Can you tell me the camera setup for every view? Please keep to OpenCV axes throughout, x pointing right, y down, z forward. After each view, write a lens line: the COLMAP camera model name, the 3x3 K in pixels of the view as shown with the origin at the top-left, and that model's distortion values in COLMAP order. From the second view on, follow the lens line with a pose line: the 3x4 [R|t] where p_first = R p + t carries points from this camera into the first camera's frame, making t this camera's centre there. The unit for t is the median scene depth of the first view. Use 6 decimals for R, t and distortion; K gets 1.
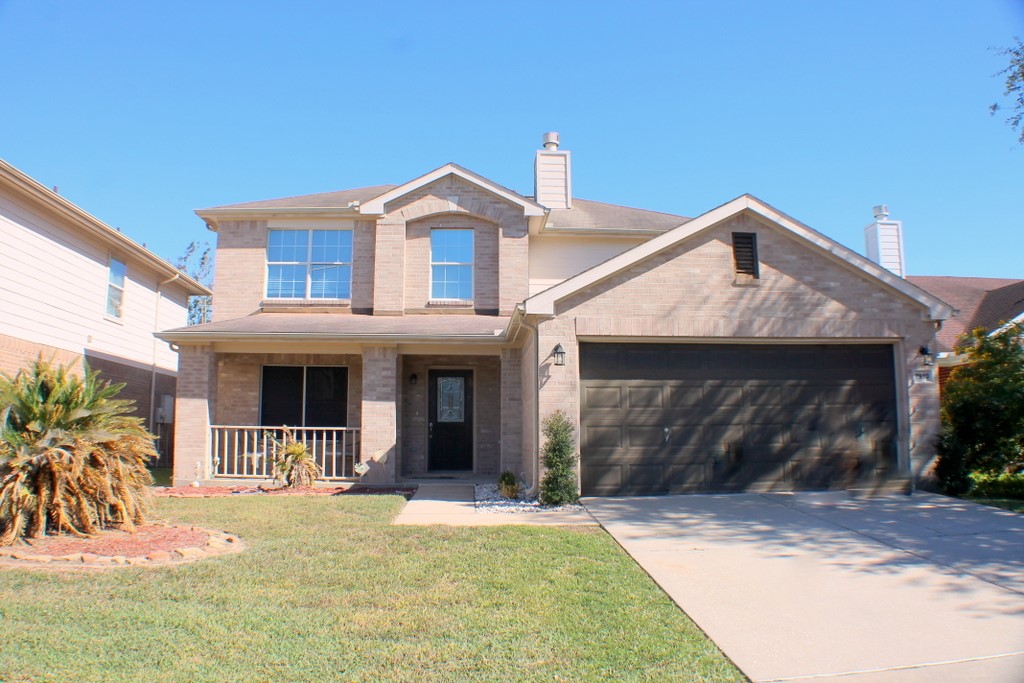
lens RADIAL K [[755.8, 0, 512.0], [0, 755.8, 341.5], [0, 0, 1]] dist [-0.170495, 0.000532]
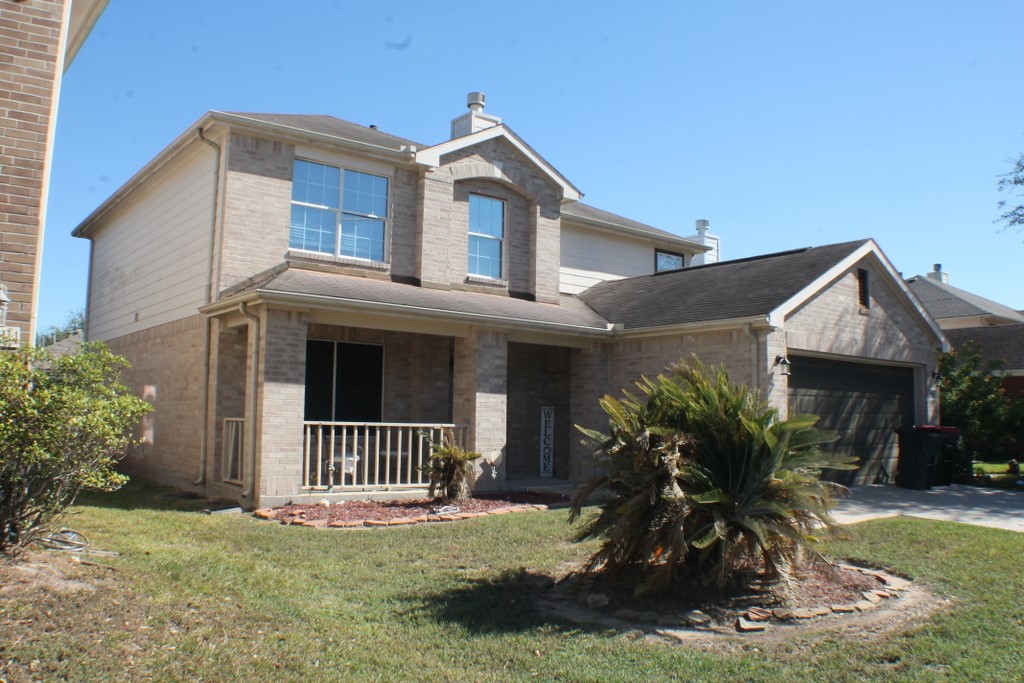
lens RADIAL K [[850.3, 0, 512.0], [0, 850.3, 341.5], [0, 0, 1]] dist [-0.190294, 0.022236]
pose [[0.807117, 0.067350, 0.586538, -0.647796], [-0.094817, 0.995363, 0.016182, 0.000828], [-0.582728, -0.068674, 0.809760, 0.171986]]
